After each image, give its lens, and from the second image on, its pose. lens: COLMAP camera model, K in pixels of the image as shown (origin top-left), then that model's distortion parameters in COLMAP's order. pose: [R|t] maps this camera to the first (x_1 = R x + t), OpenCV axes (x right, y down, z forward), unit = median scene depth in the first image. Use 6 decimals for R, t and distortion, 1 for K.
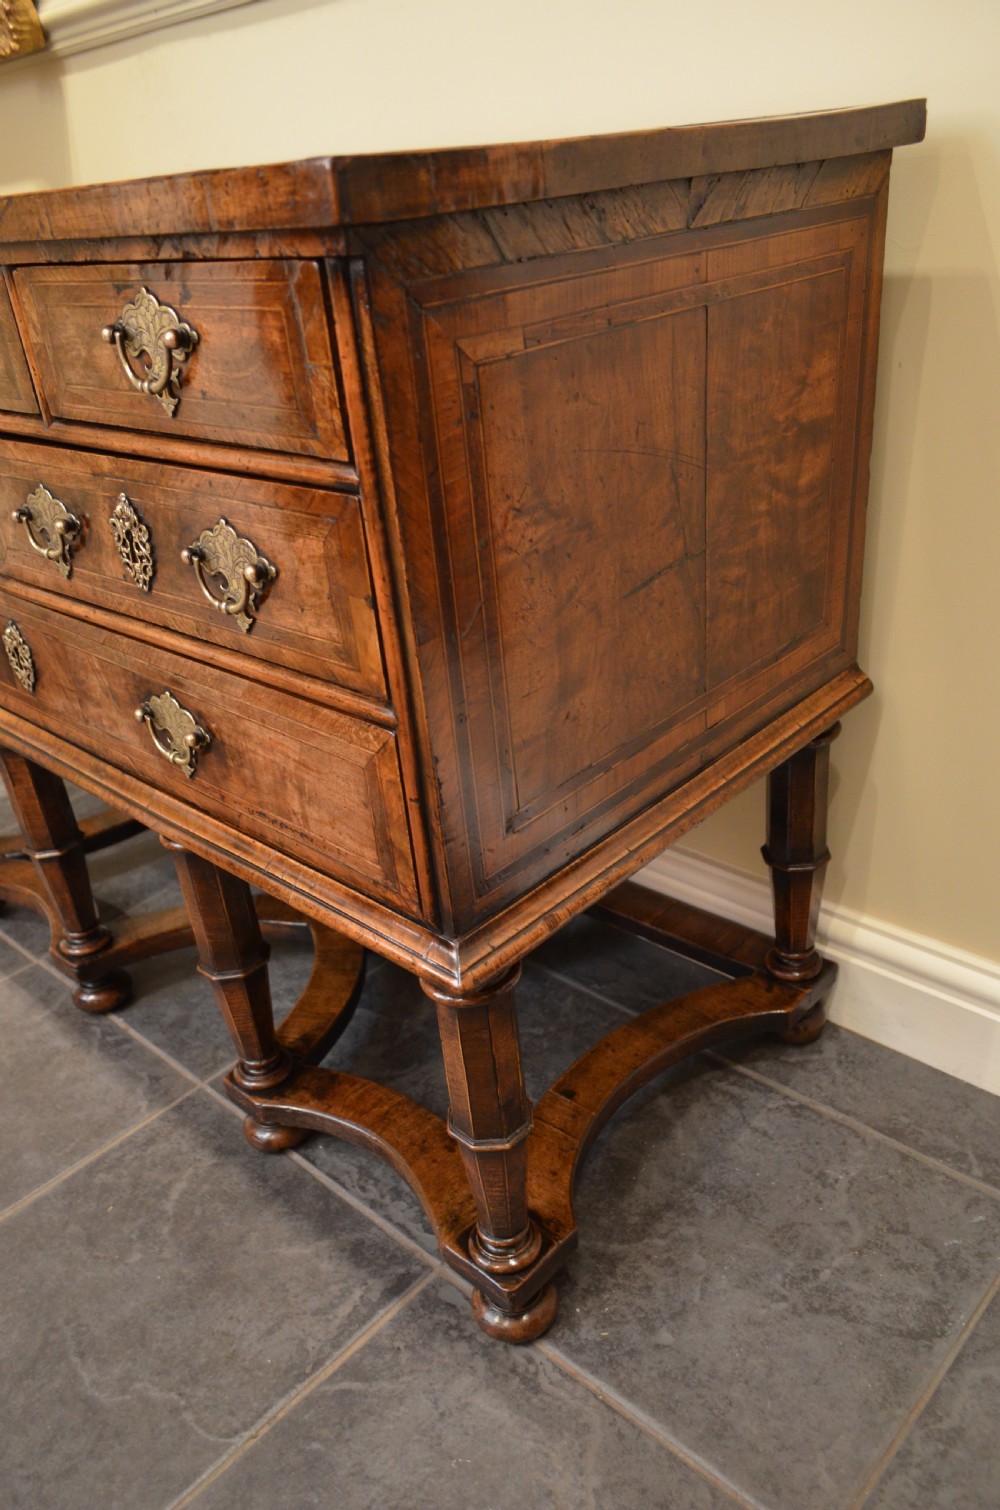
lens RADIAL K [[1154.8, 0, 497.8], [0, 1154.8, 777.9], [0, 0, 1]] dist [-0.016560, 0.009486]
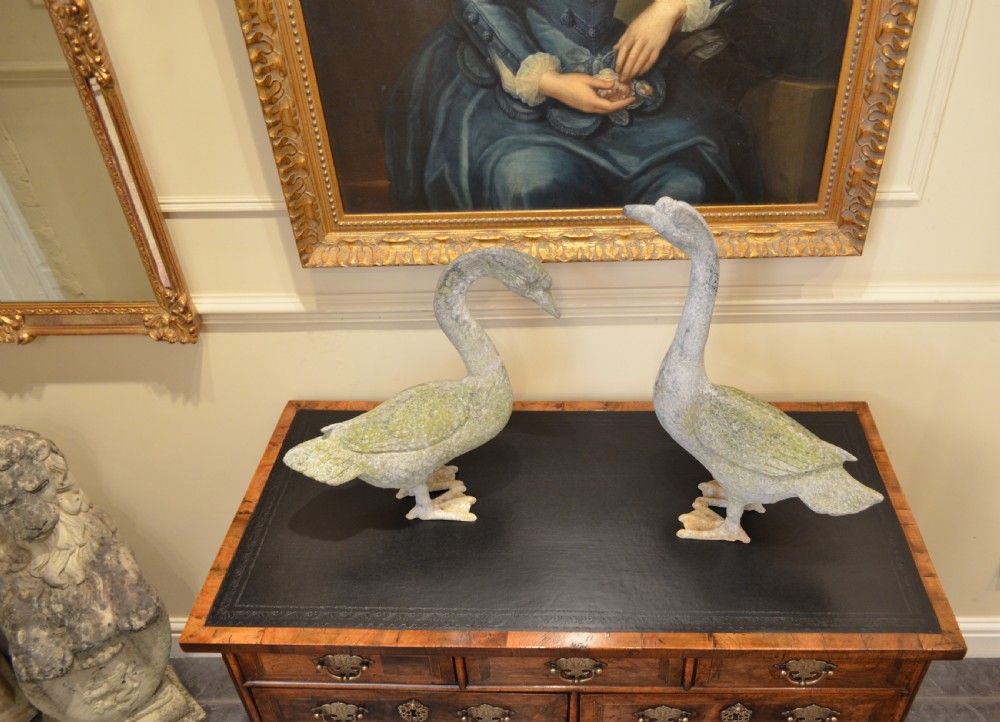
lens RADIAL K [[839.4, 0, 557.0], [0, 839.4, 370.2], [0, 0, 1]] dist [-0.014685, 0.006826]
pose [[0.734001, -0.351229, 0.581276, -1.338972], [0.275394, 0.936290, 0.217991, -1.344654], [-0.620807, 0.000074, 0.783963, -0.103399]]
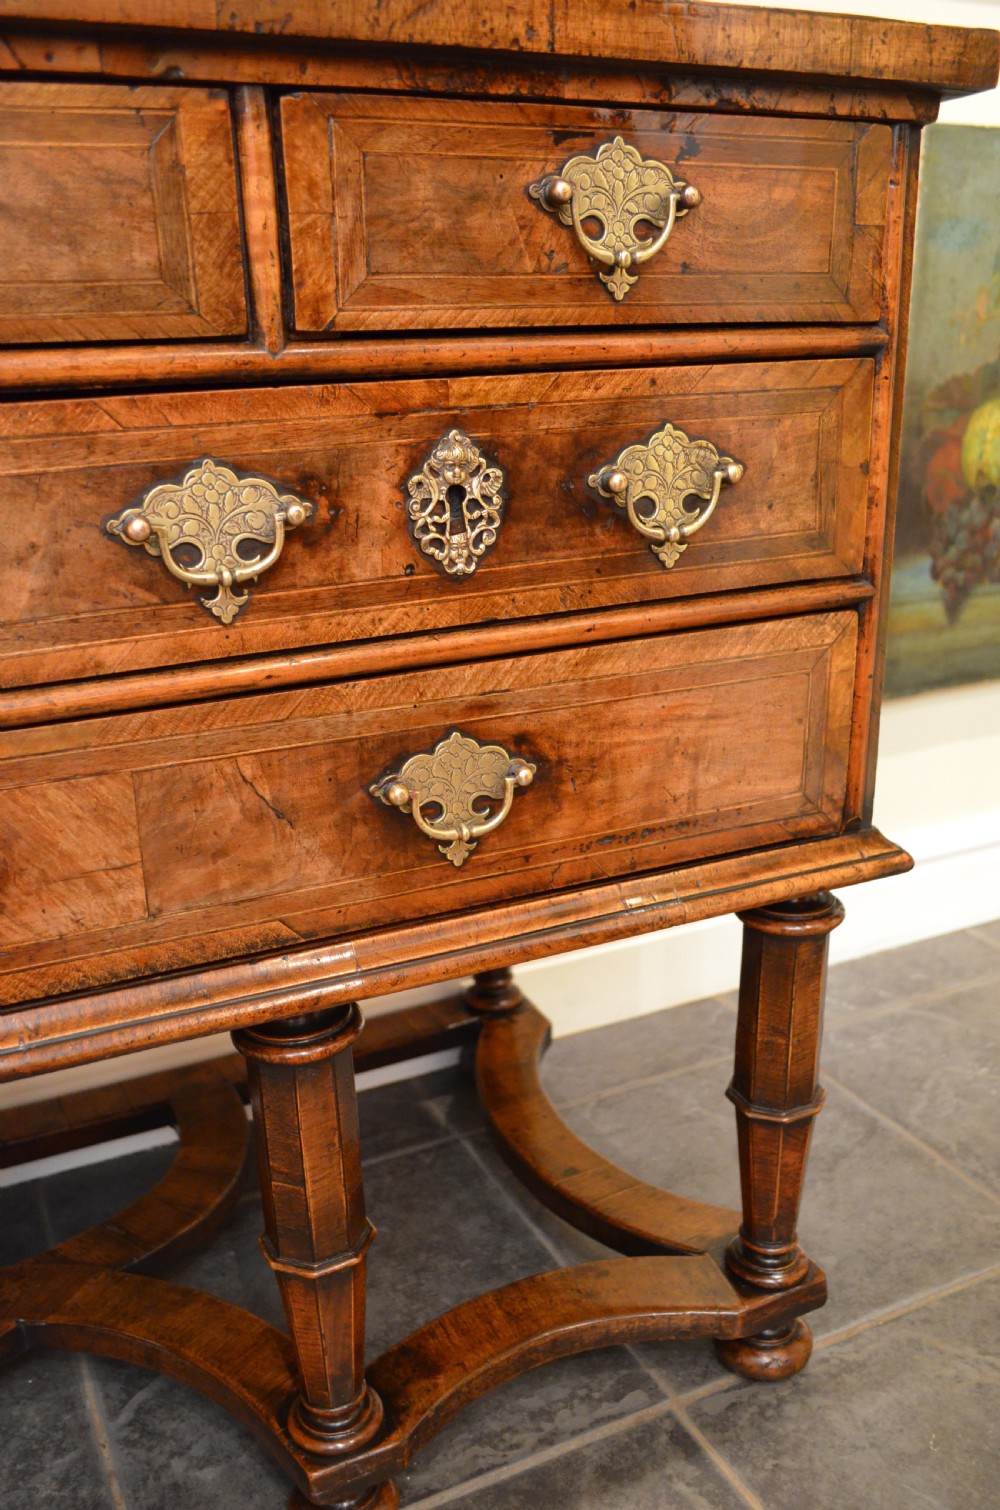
lens RADIAL K [[1335.3, 0, 494.8], [0, 1335.3, 776.9], [0, 0, 1]] dist [-0.022990, 0.005044]
pose [[0.360954, -0.220870, 0.906051, -1.089133], [0.434113, 0.899664, 0.046371, -0.084305], [-0.825384, 0.376591, 0.420620, 0.713983]]
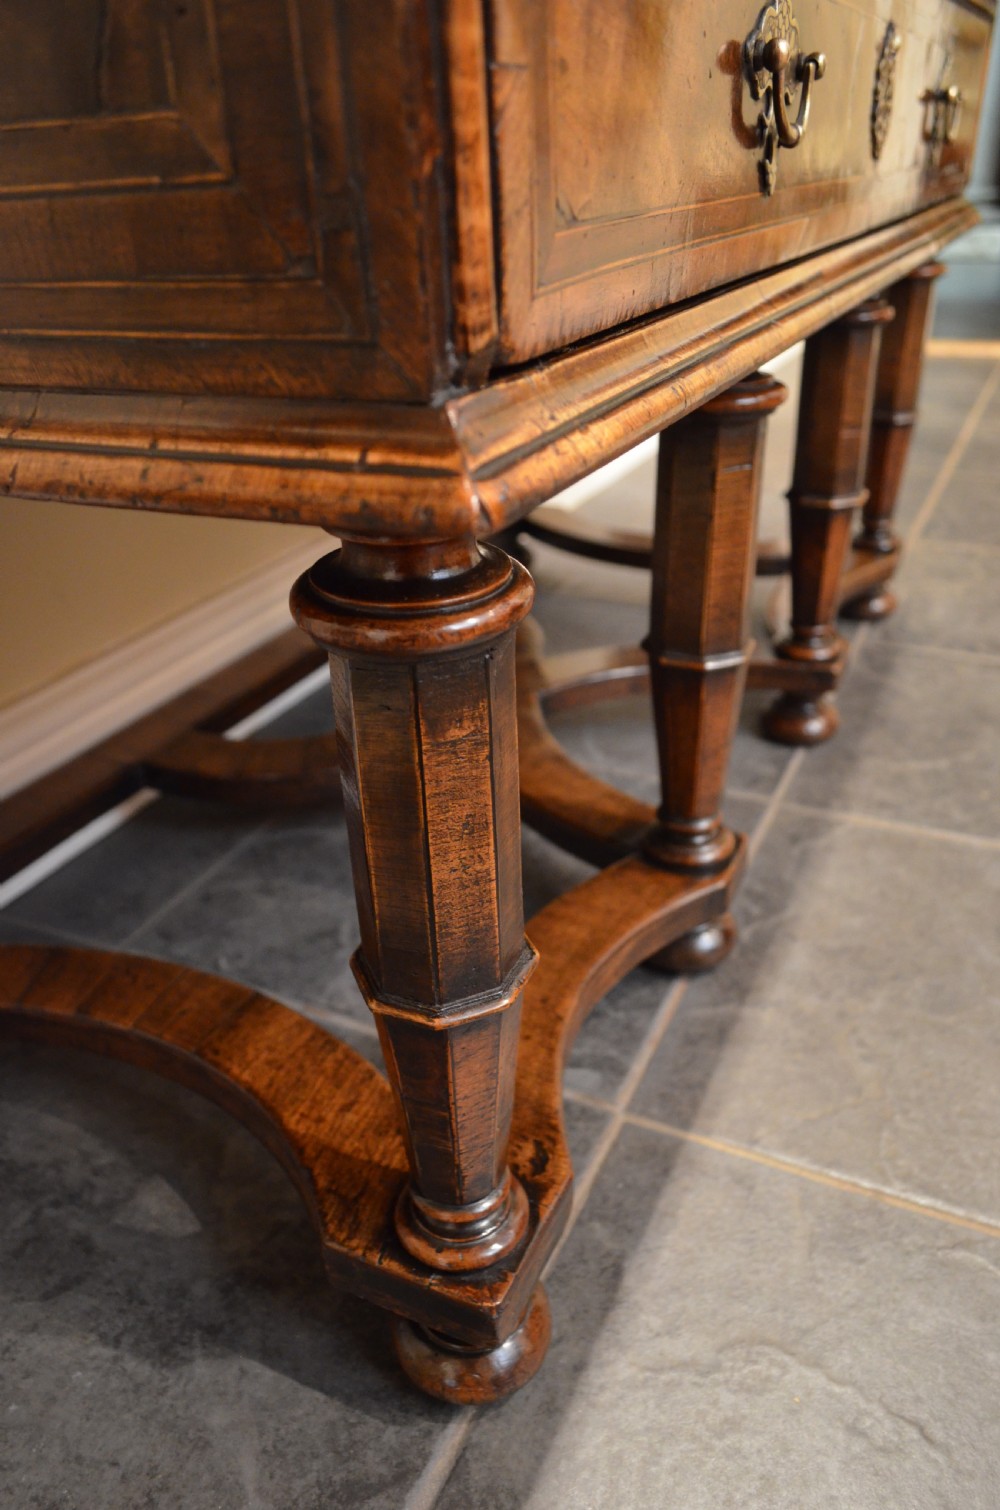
lens RADIAL K [[1154.8, 0, 495.1], [0, 1154.8, 779.1], [0, 0, 1]] dist [-0.016560, 0.009486]
pose [[-0.294787, -0.375758, 0.878582, -1.382920], [0.507036, 0.717820, 0.477126, -0.321577], [-0.809948, 0.586123, -0.021081, 1.849901]]
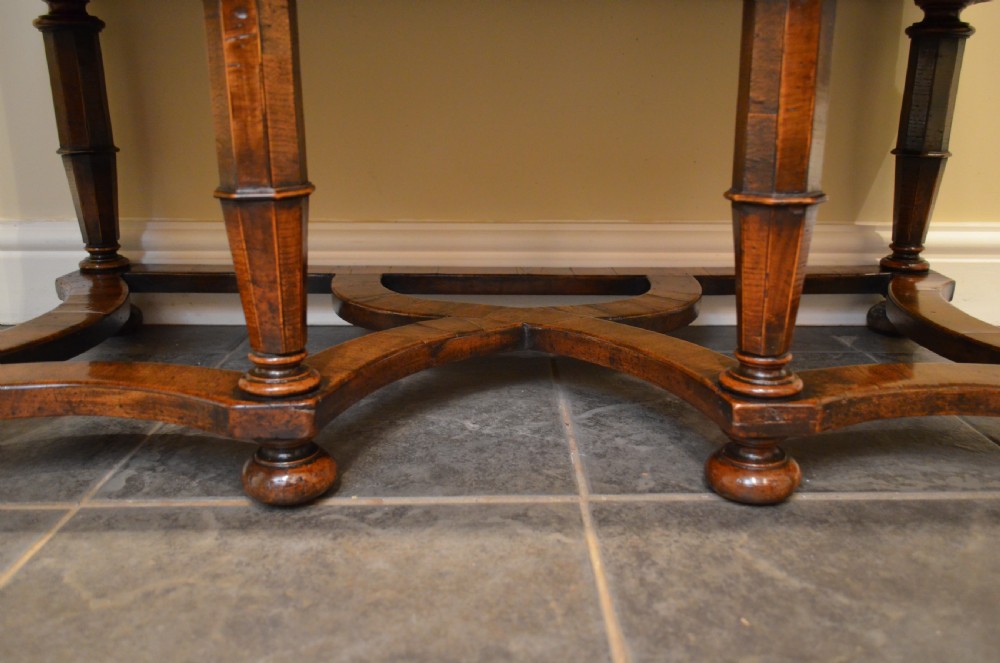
lens RADIAL K [[837.1, 0, 511.3], [0, 837.1, 341.3], [0, 0, 1]] dist [-0.018431, 0.005550]
pose [[0.708938, -0.106667, 0.697158, -1.001558], [0.269931, 0.954269, -0.128486, 0.366121], [-0.651570, 0.279273, 0.705310, 1.039544]]
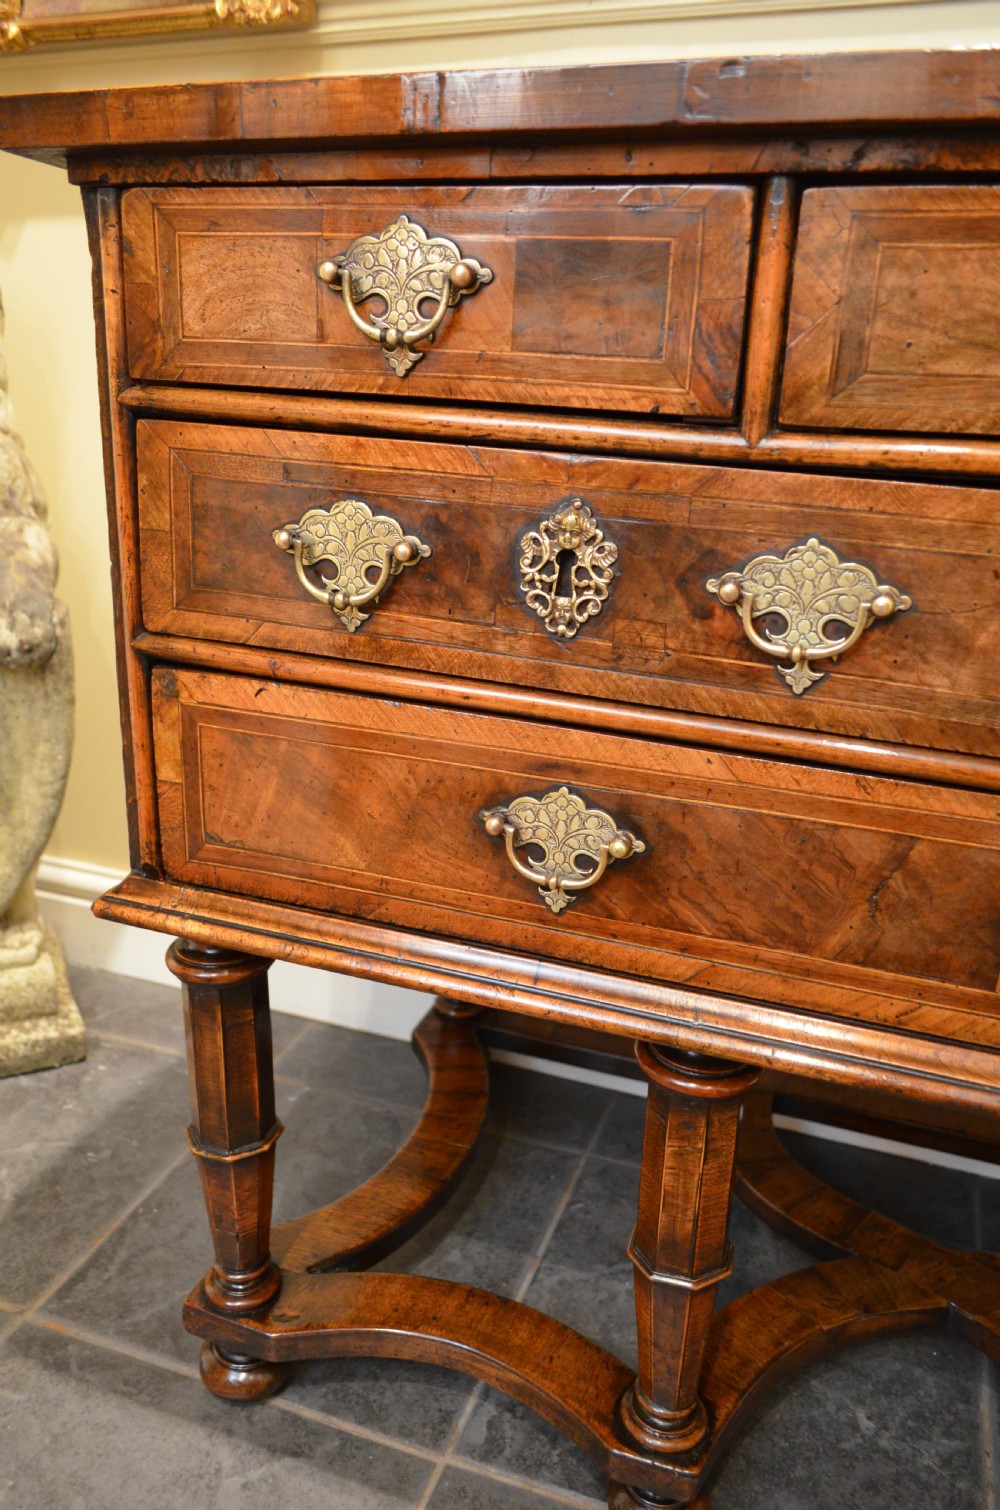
lens RADIAL K [[1154.8, 0, 495.3], [0, 1154.8, 778.8], [0, 0, 1]] dist [-0.016560, 0.009486]
pose [[0.911645, -0.015840, 0.410673, -1.143724], [0.084913, 0.984956, -0.150506, -0.153606], [-0.402111, 0.172080, 0.899275, 0.815885]]
